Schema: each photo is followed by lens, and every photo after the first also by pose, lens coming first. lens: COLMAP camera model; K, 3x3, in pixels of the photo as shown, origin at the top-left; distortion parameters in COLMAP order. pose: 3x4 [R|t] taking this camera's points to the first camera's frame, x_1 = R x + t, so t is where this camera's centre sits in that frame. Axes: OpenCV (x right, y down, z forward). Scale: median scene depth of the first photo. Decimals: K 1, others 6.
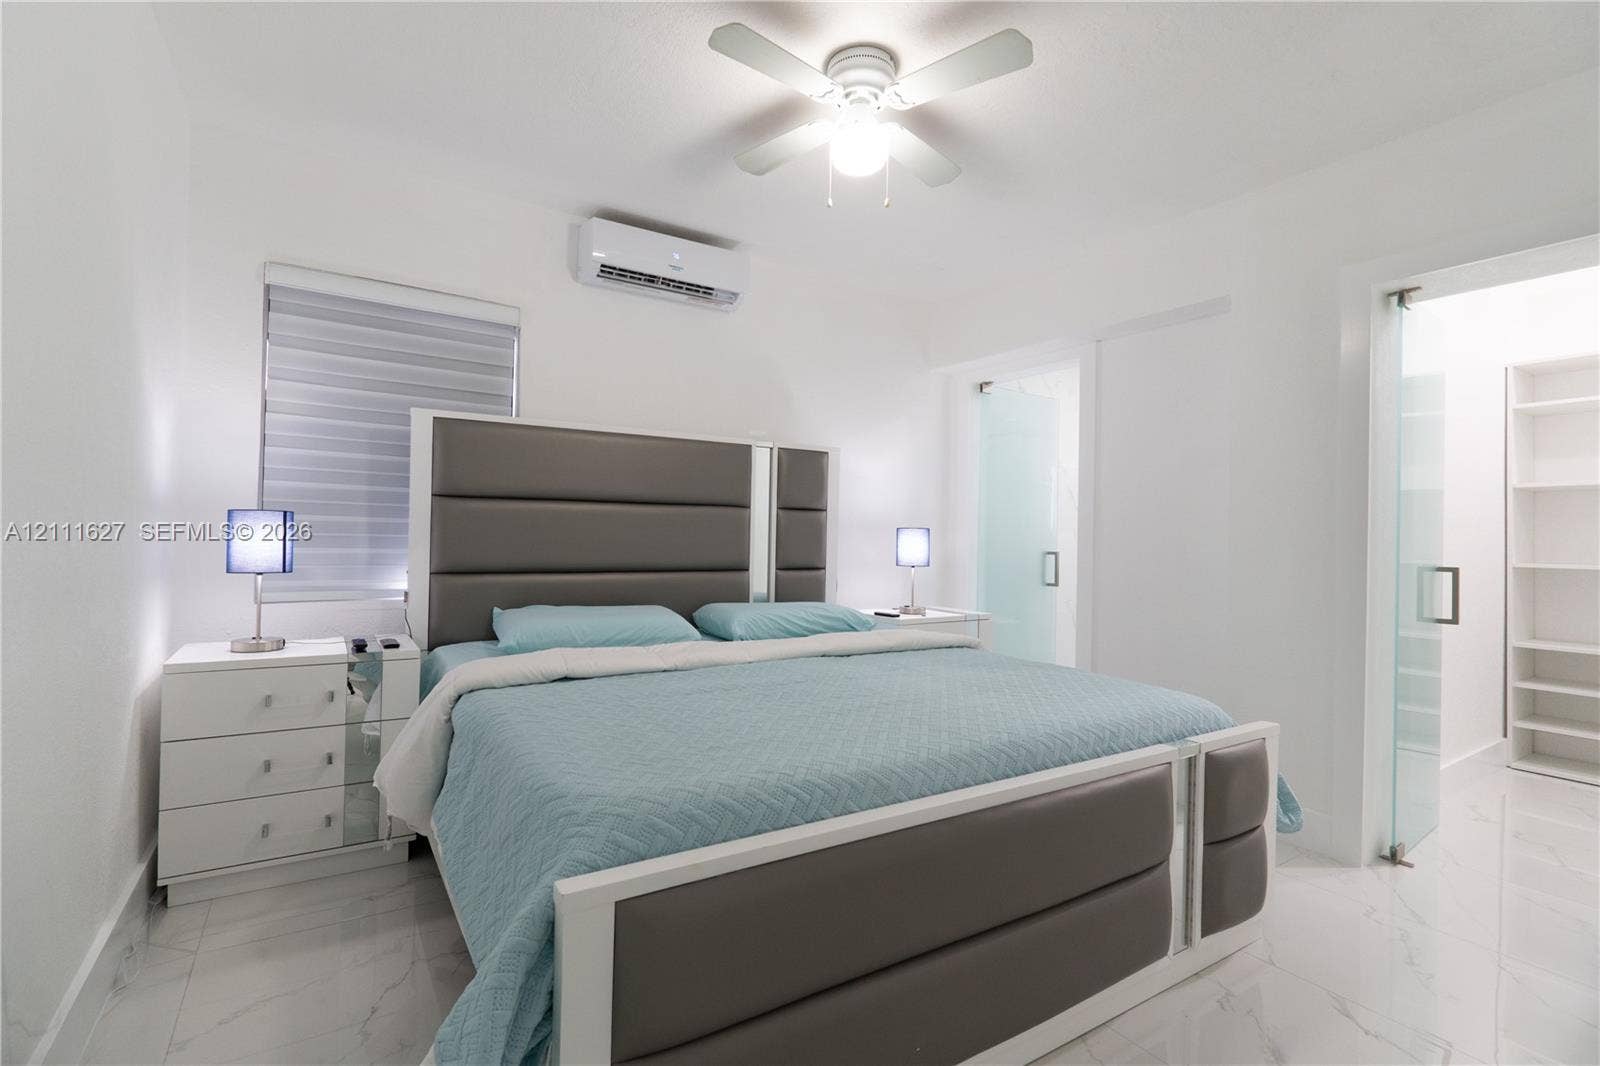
lens RADIAL K [[729.5, 0, 793.3], [0, 729.5, 533.7], [0, 0, 1]] dist [-0.001906, -0.000642]
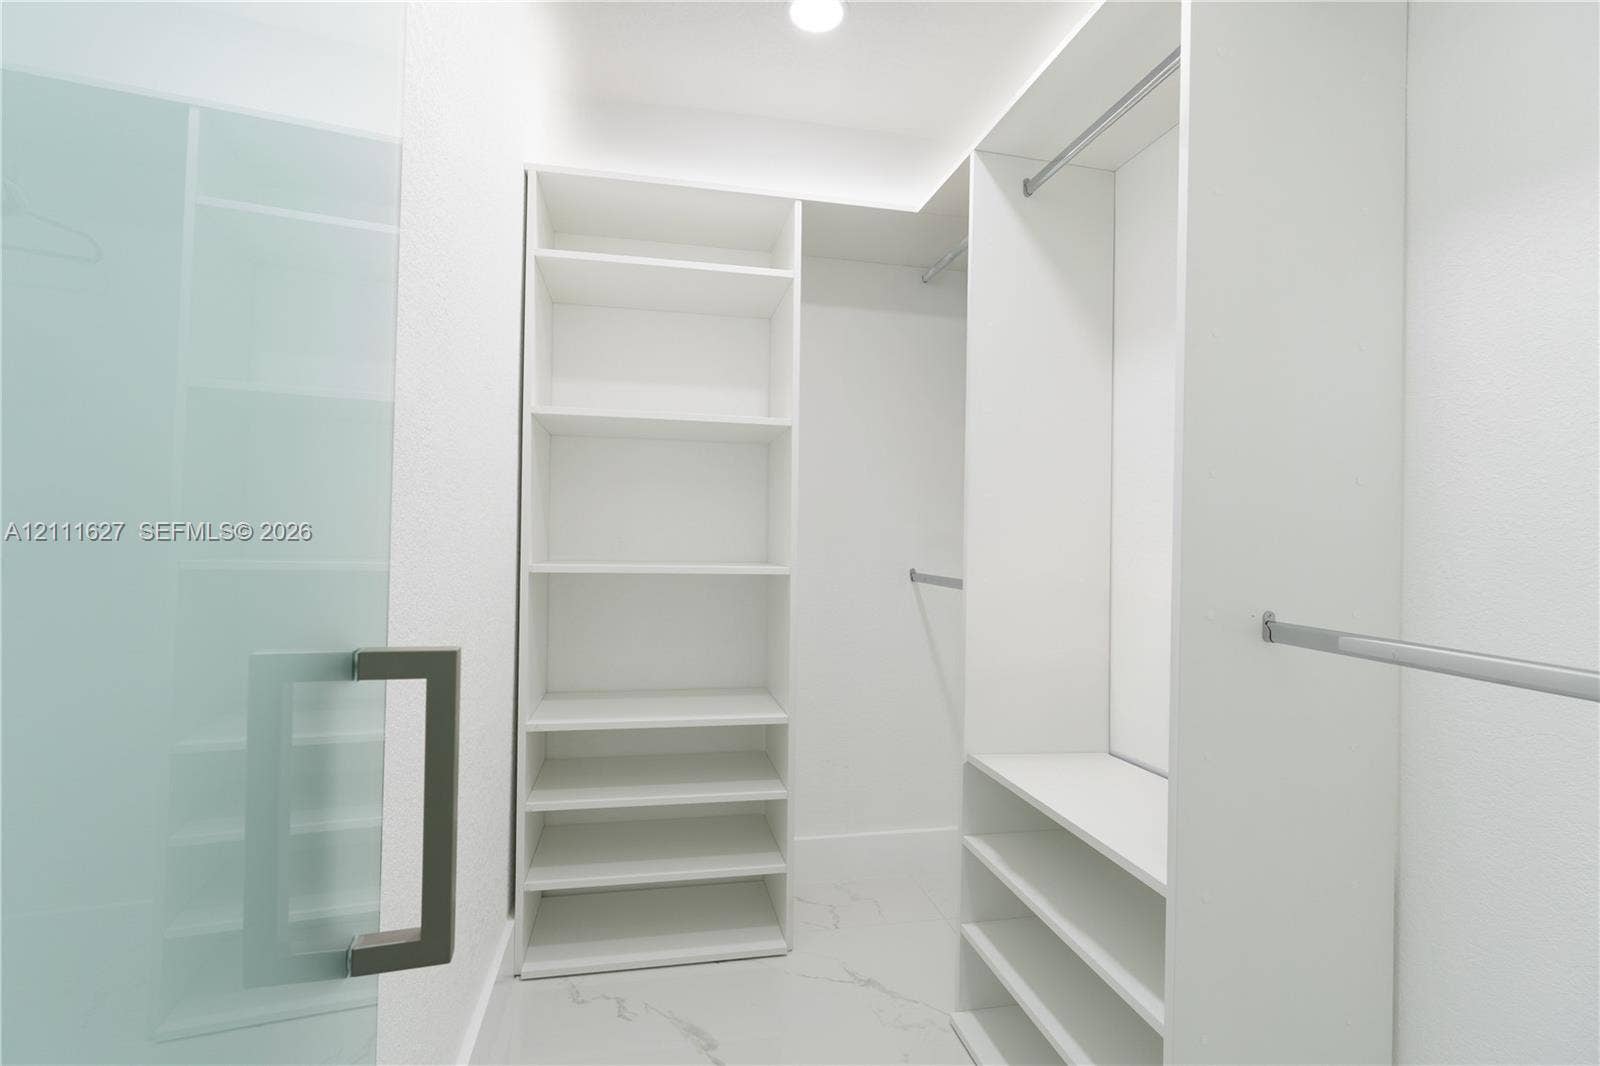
lens RADIAL K [[729.5, 0, 795.0], [0, 729.5, 531.8], [0, 0, 1]] dist [-0.001906, -0.000642]
pose [[0.362248, -0.001197, 0.932081, 0.728242], [-0.016492, 0.999834, 0.007693, 0.013294], [-0.931936, -0.018159, 0.362168, 0.804614]]
